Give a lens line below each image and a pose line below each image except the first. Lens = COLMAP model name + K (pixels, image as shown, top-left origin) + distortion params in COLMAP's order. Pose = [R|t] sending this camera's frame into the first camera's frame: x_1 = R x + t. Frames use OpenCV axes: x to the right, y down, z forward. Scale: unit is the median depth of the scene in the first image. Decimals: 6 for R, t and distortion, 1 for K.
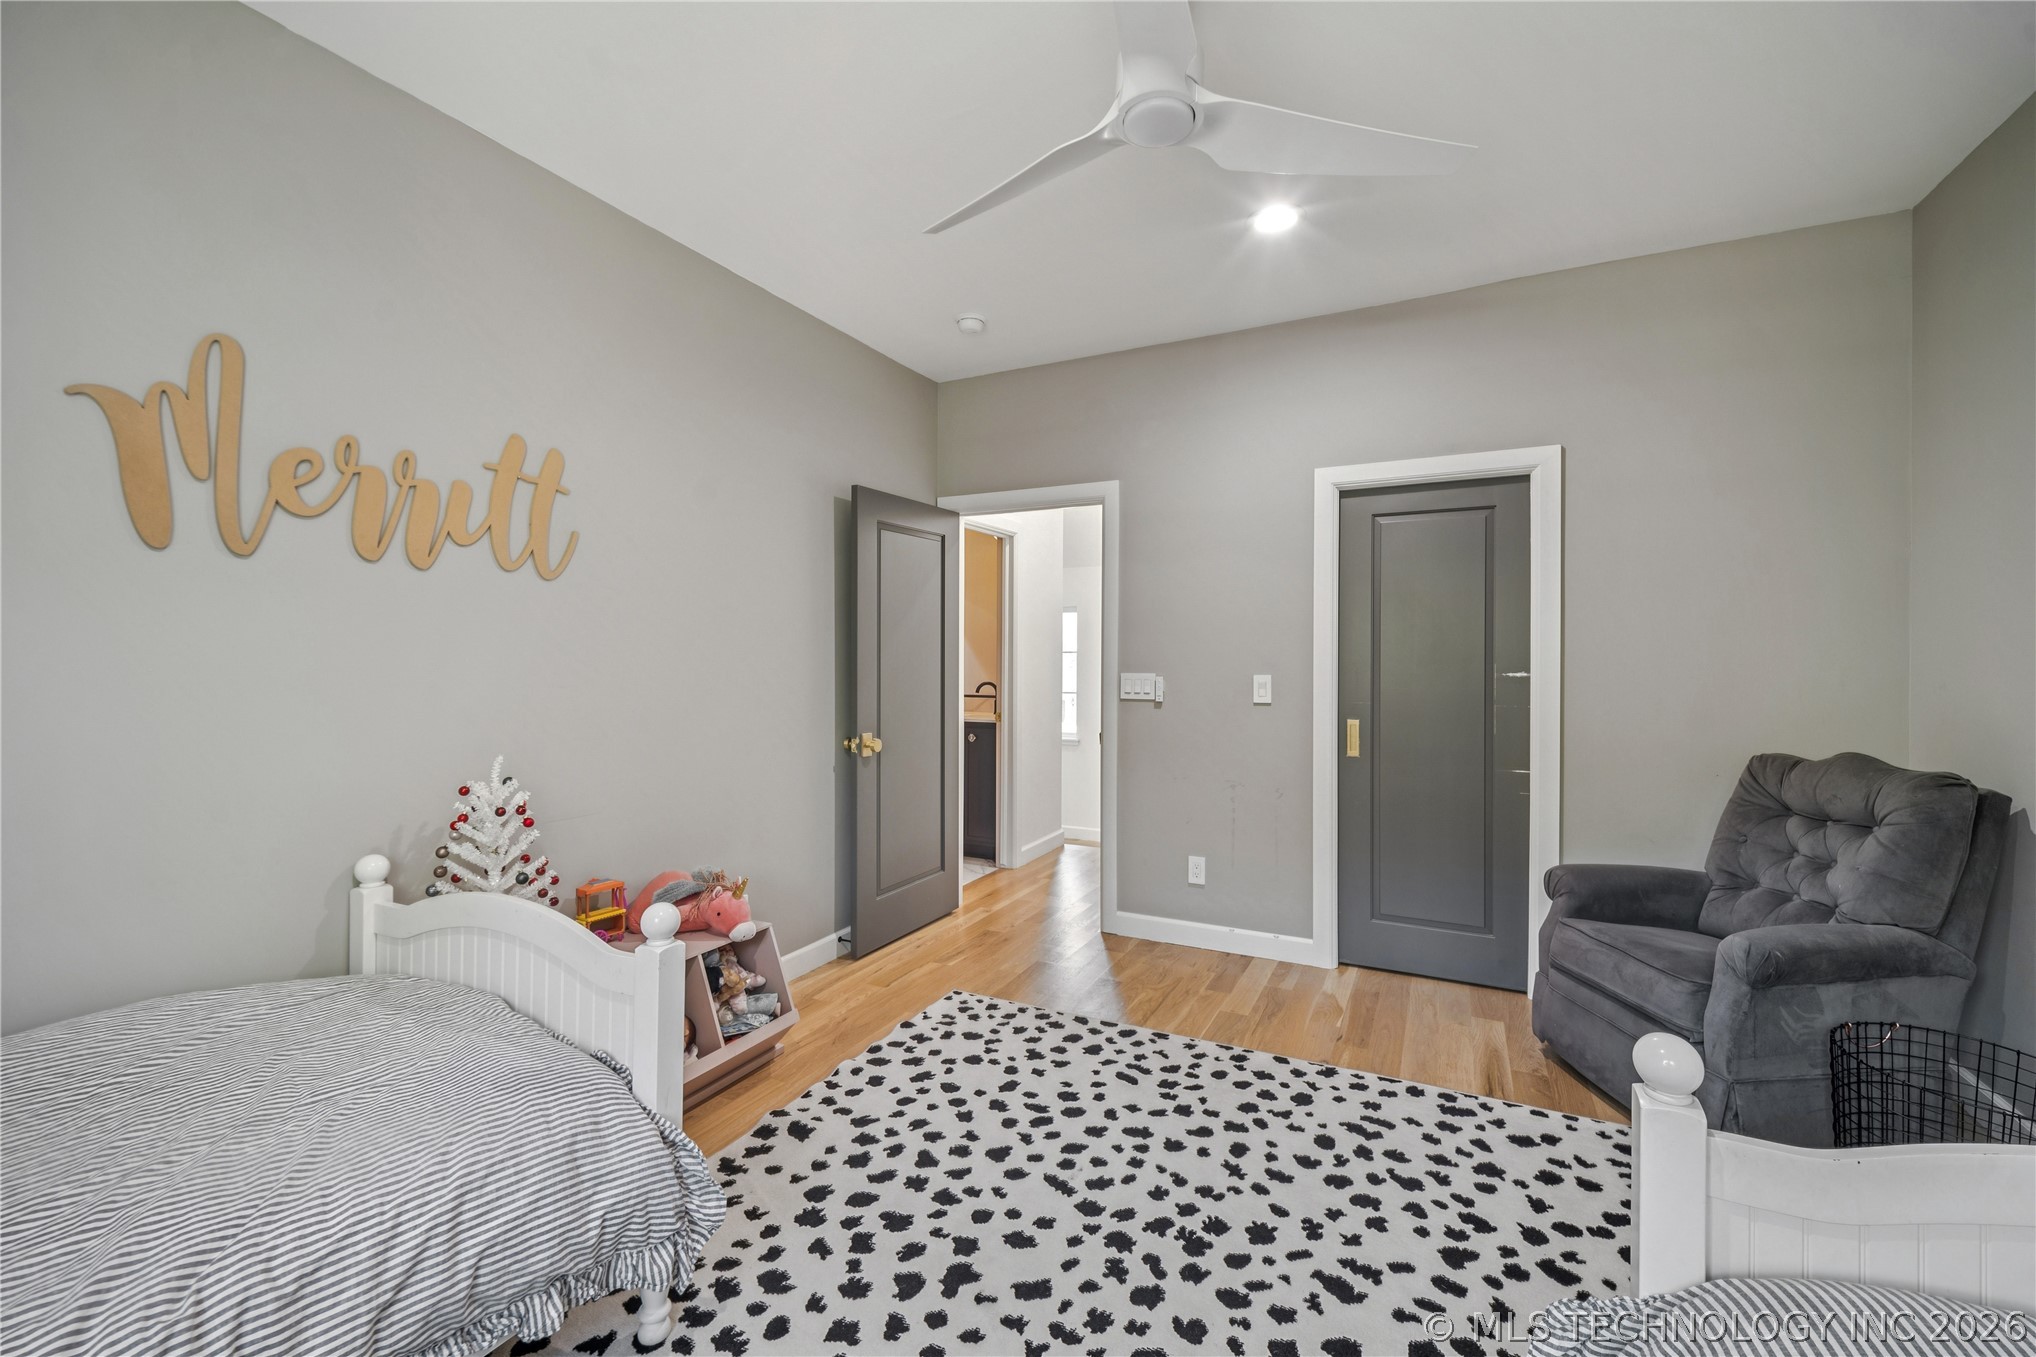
lens RADIAL K [[830.5, 0, 1018.0], [0, 830.5, 665.9], [0, 0, 1]] dist [-0.000233, -0.000026]
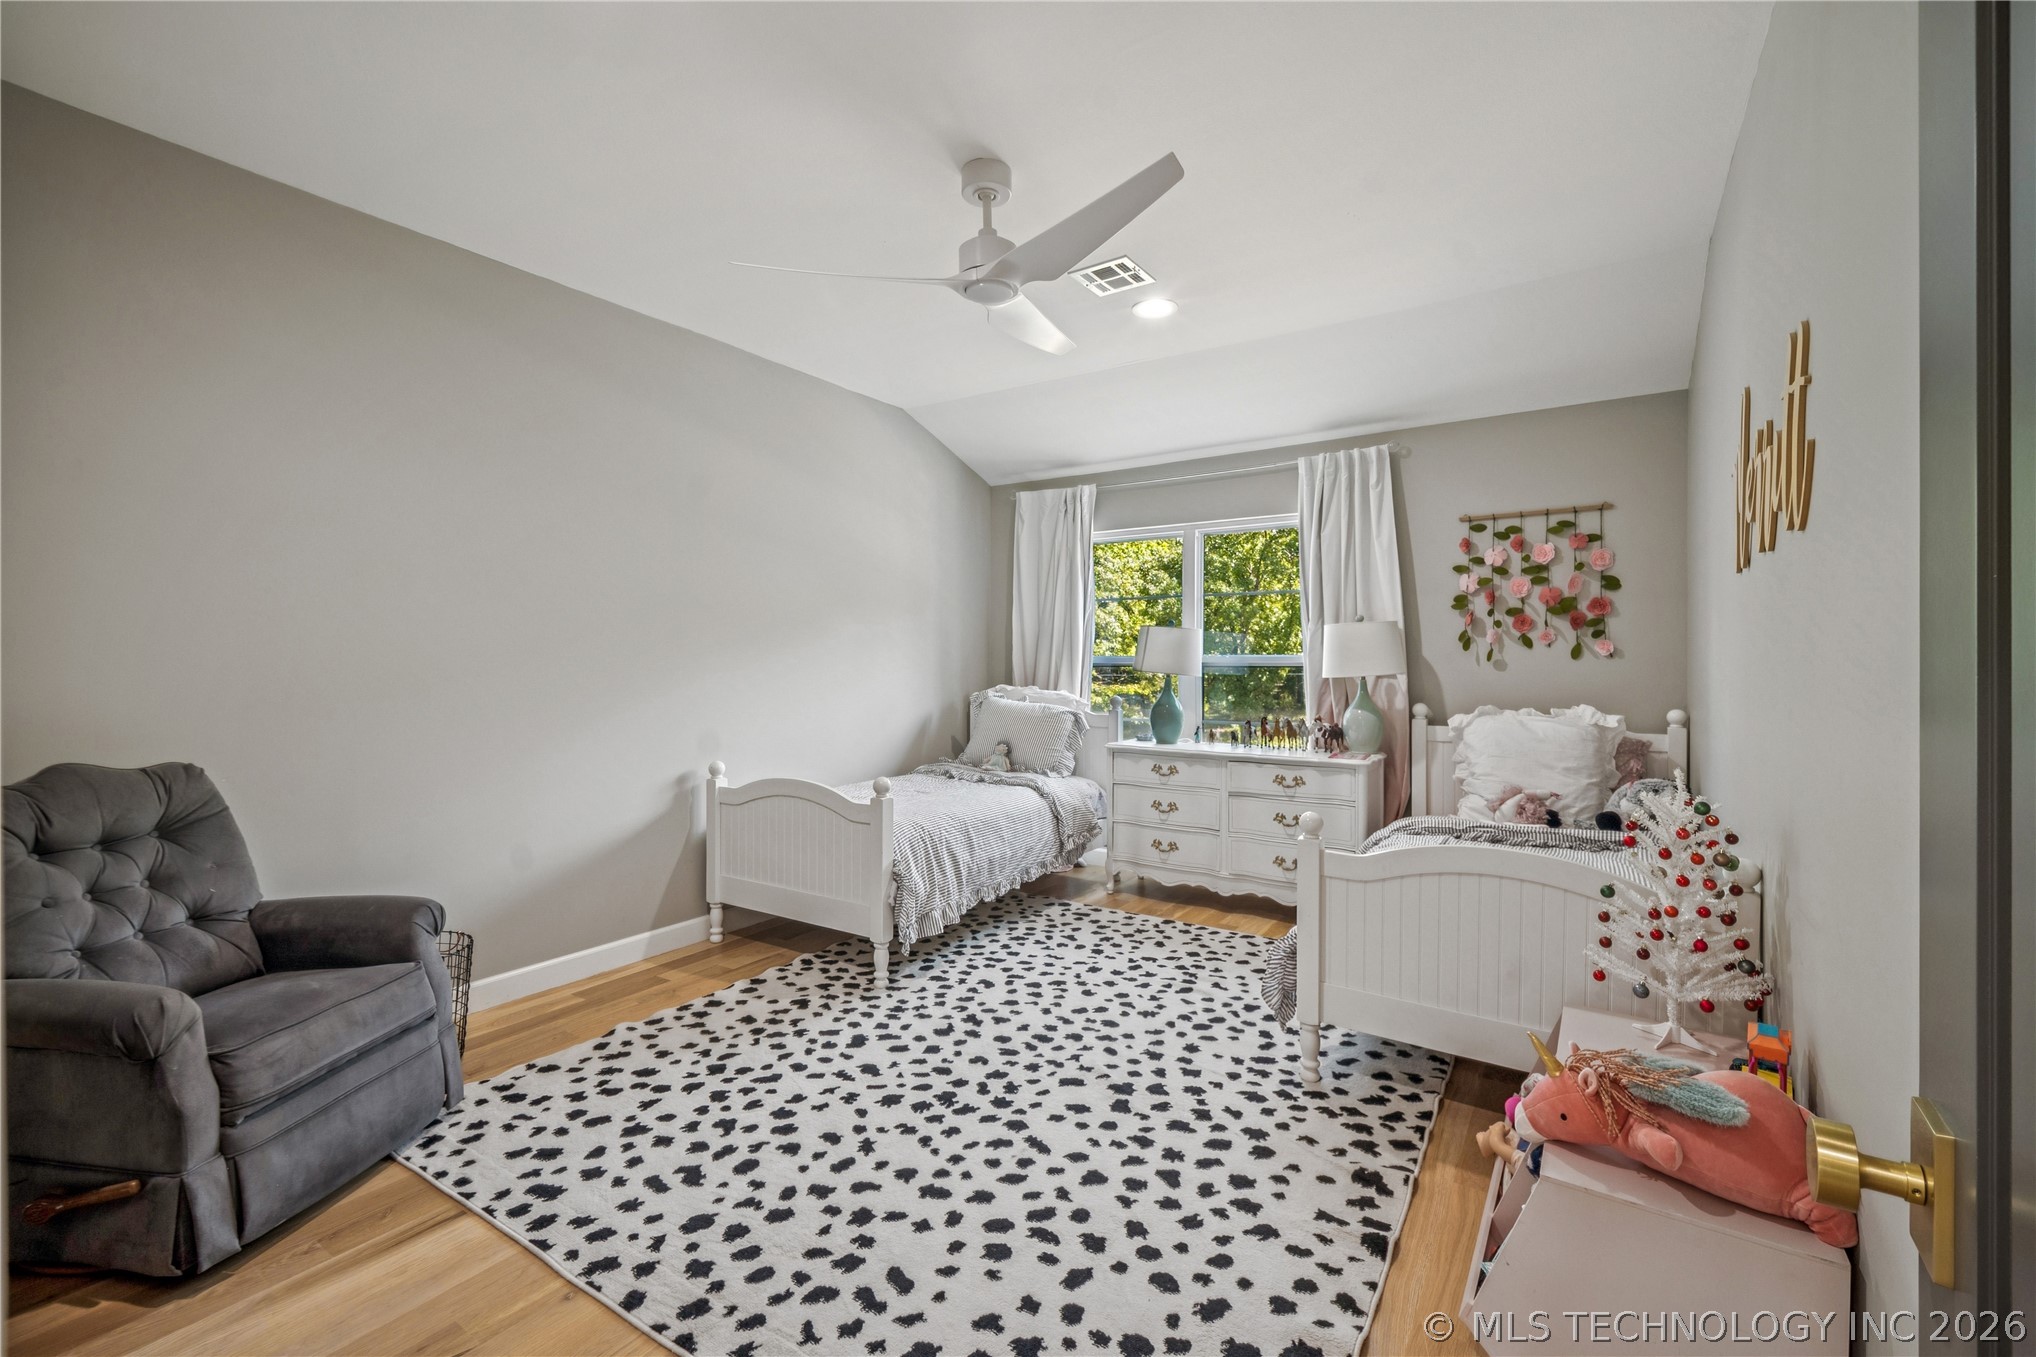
lens RADIAL K [[830.5, 0, 1017.9], [0, 830.5, 666.1], [0, 0, 1]] dist [-0.000233, -0.000026]
pose [[-0.992611, -0.003540, 0.121290, -0.050866], [-0.001998, 0.999916, 0.012834, -0.007781], [-0.121325, 0.012497, -0.992534, 1.971901]]
